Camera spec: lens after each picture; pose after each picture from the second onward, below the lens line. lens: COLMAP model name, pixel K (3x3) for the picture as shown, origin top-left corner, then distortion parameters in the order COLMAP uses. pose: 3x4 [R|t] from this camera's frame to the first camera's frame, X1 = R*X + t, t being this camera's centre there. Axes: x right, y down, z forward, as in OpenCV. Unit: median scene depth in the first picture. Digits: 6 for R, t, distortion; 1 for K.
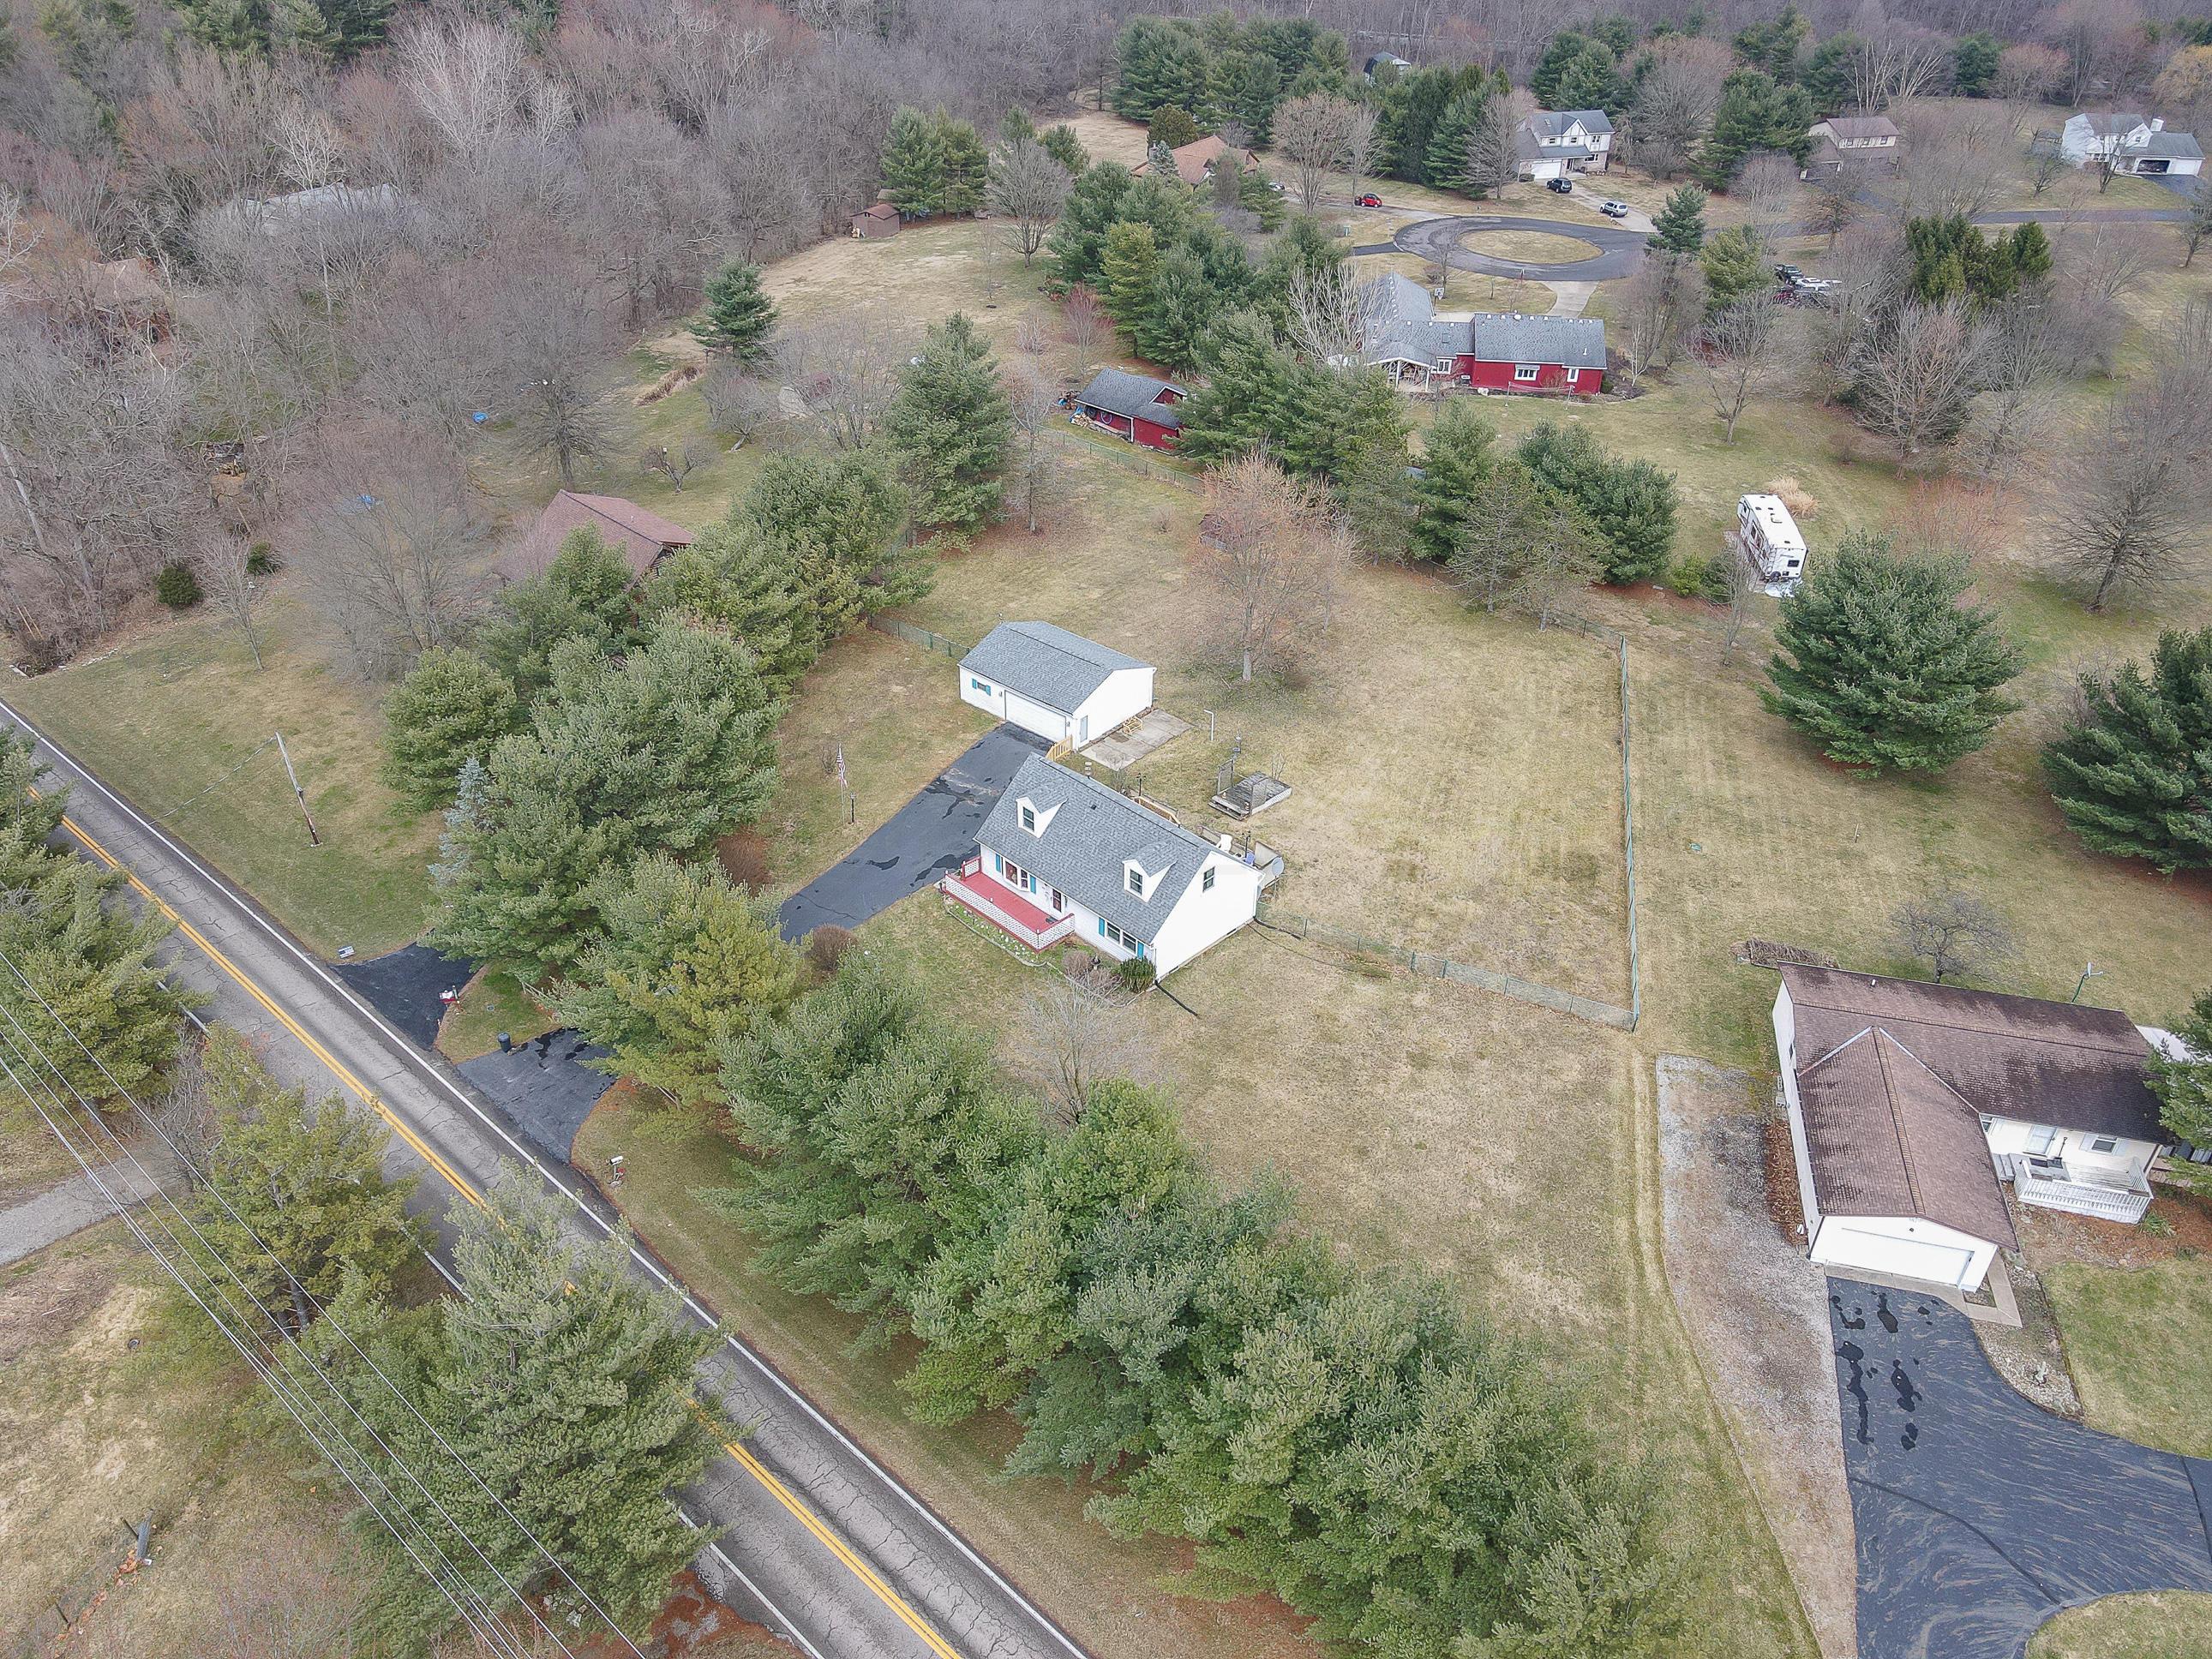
lens RADIAL K [[1616.4, 0, 1108.2], [0, 1616.4, 825.0], [0, 0, 1]] dist [0.006440, 0.022737]
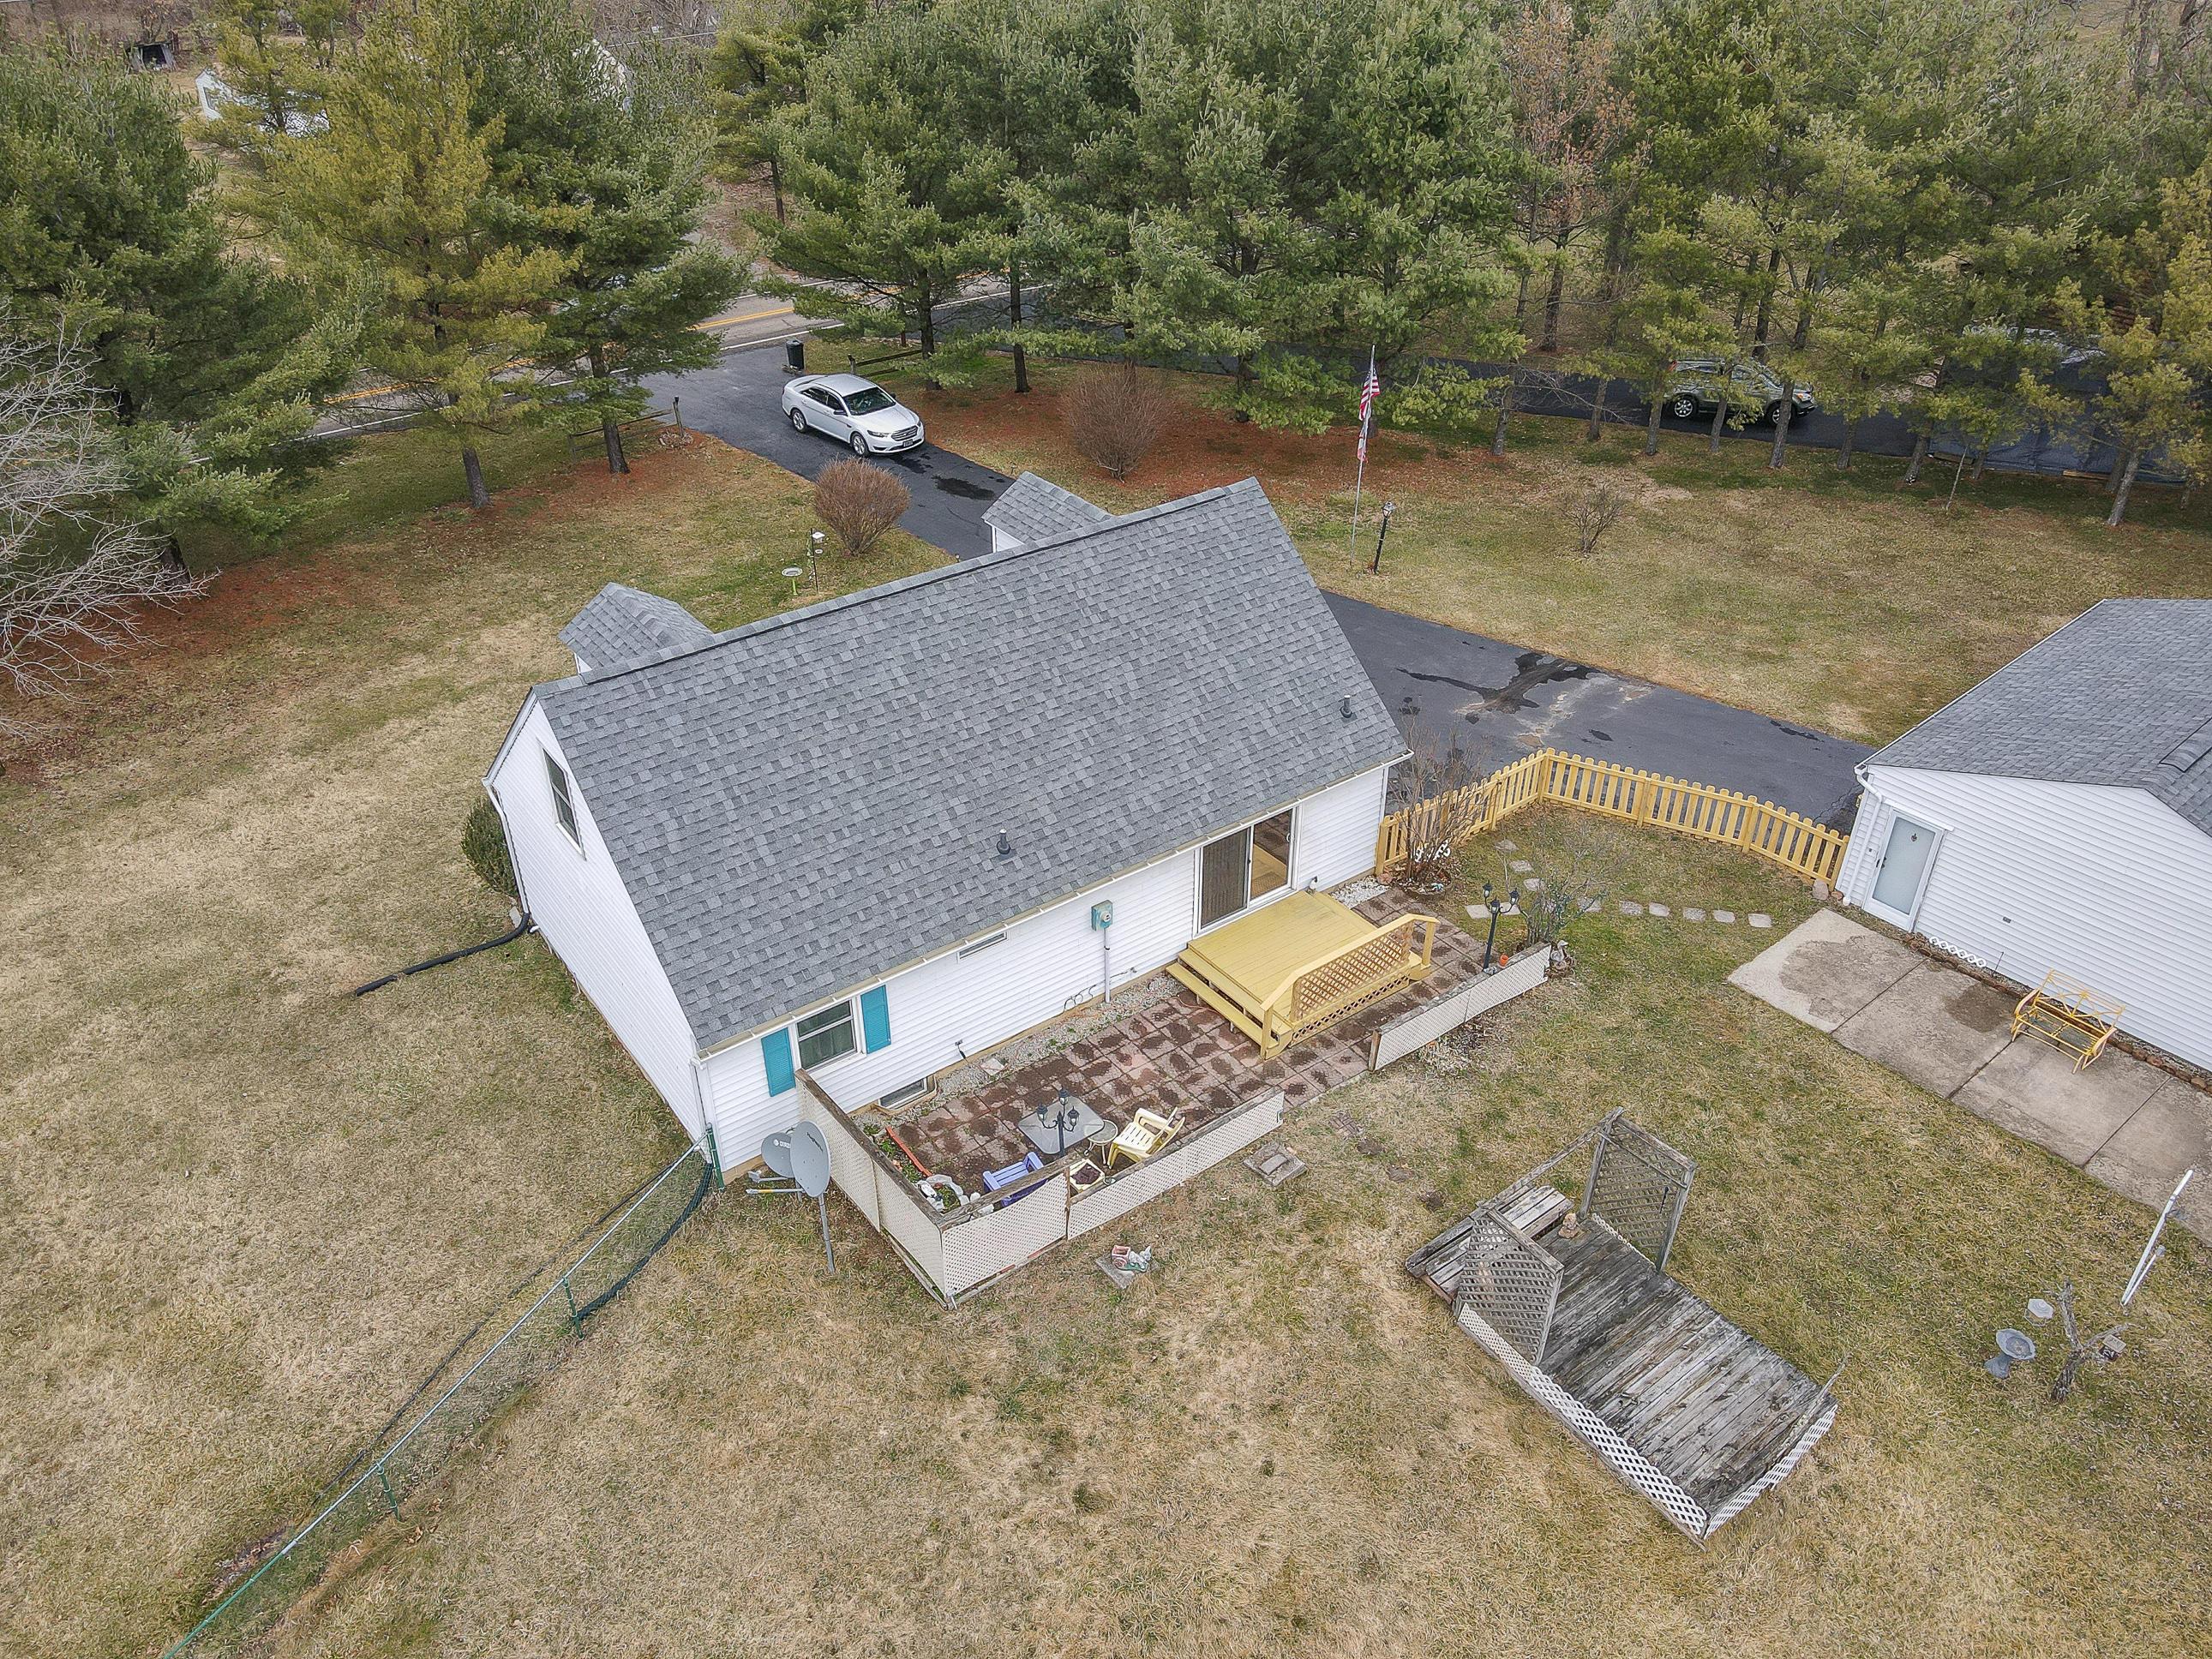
lens RADIAL K [[1616.4, 0, 1108.2], [0, 1616.4, 825.0], [0, 0, 1]] dist [0.006440, 0.022737]
pose [[-0.153309, 0.534947, -0.830860, 0.270301], [-0.548852, 0.653089, 0.521763, -0.155595], [0.821741, 0.536010, 0.193483, 0.959038]]
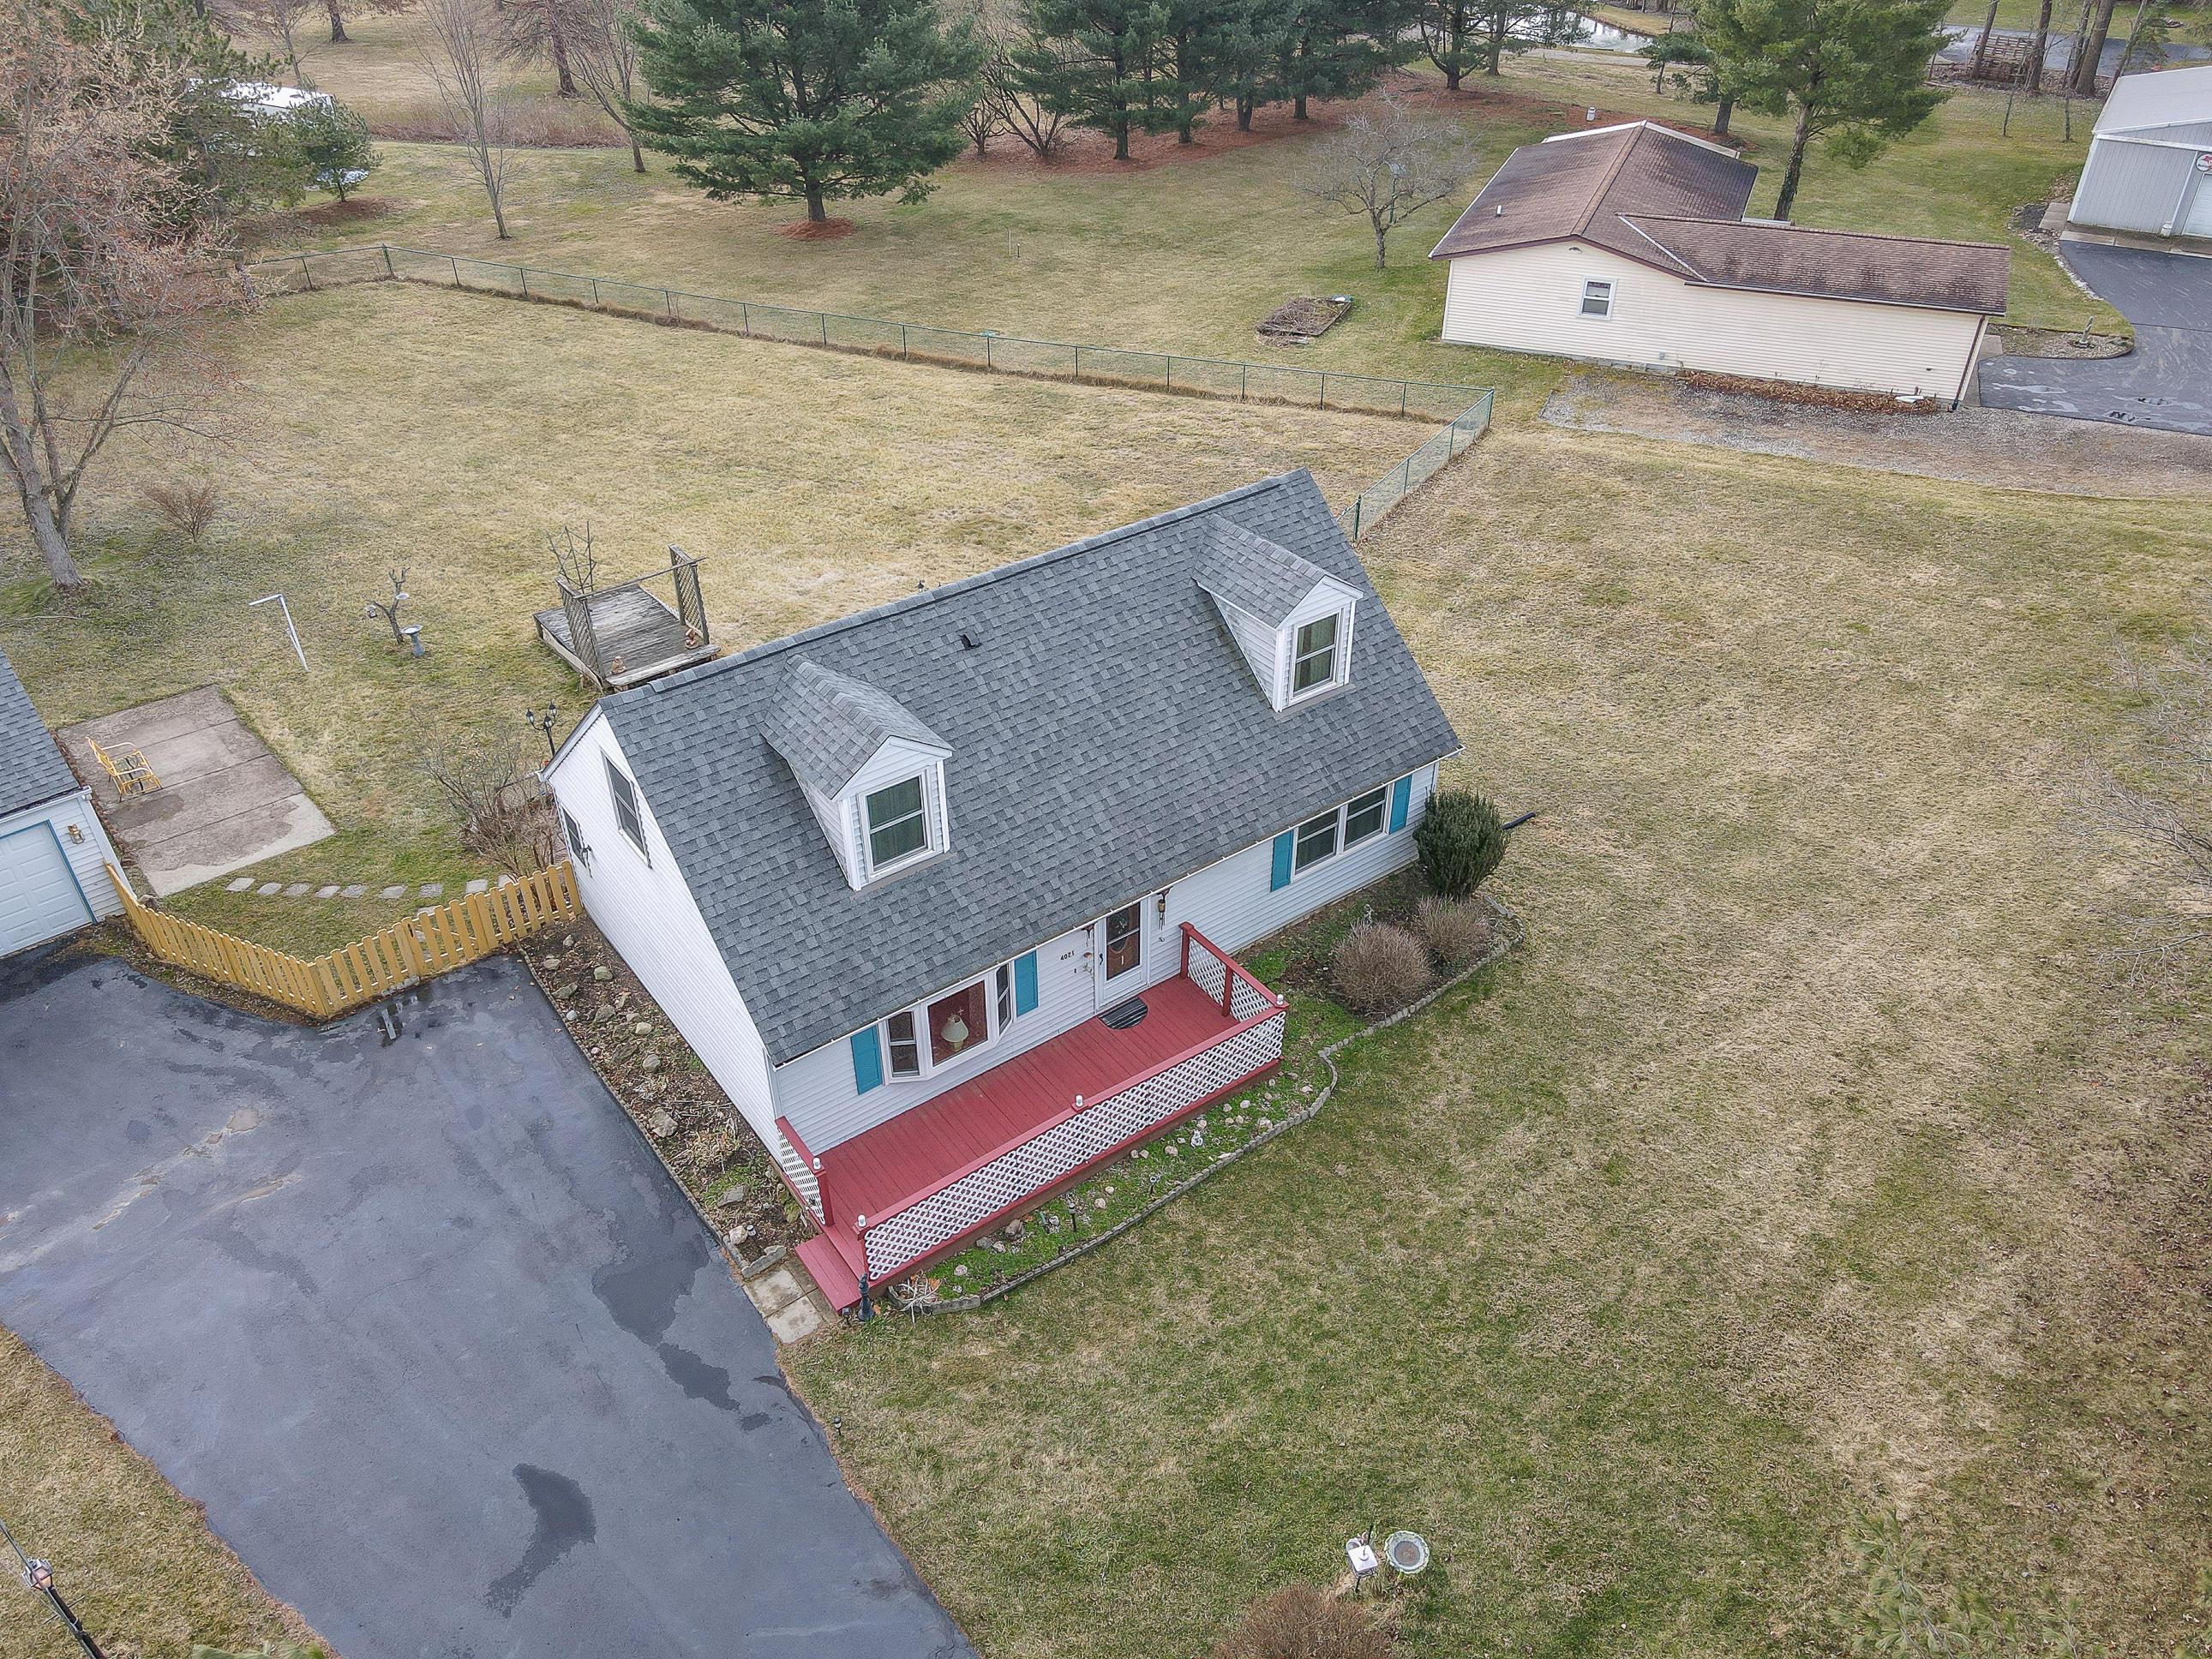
lens RADIAL K [[1616.4, 0, 1108.2], [0, 1616.4, 825.0], [0, 0, 1]] dist [0.006440, 0.022737]
pose [[0.150673, -0.585229, 0.796747, -0.251639], [0.558208, 0.715536, 0.420015, -0.094134], [-0.815905, 0.381465, 0.434491, 0.839610]]
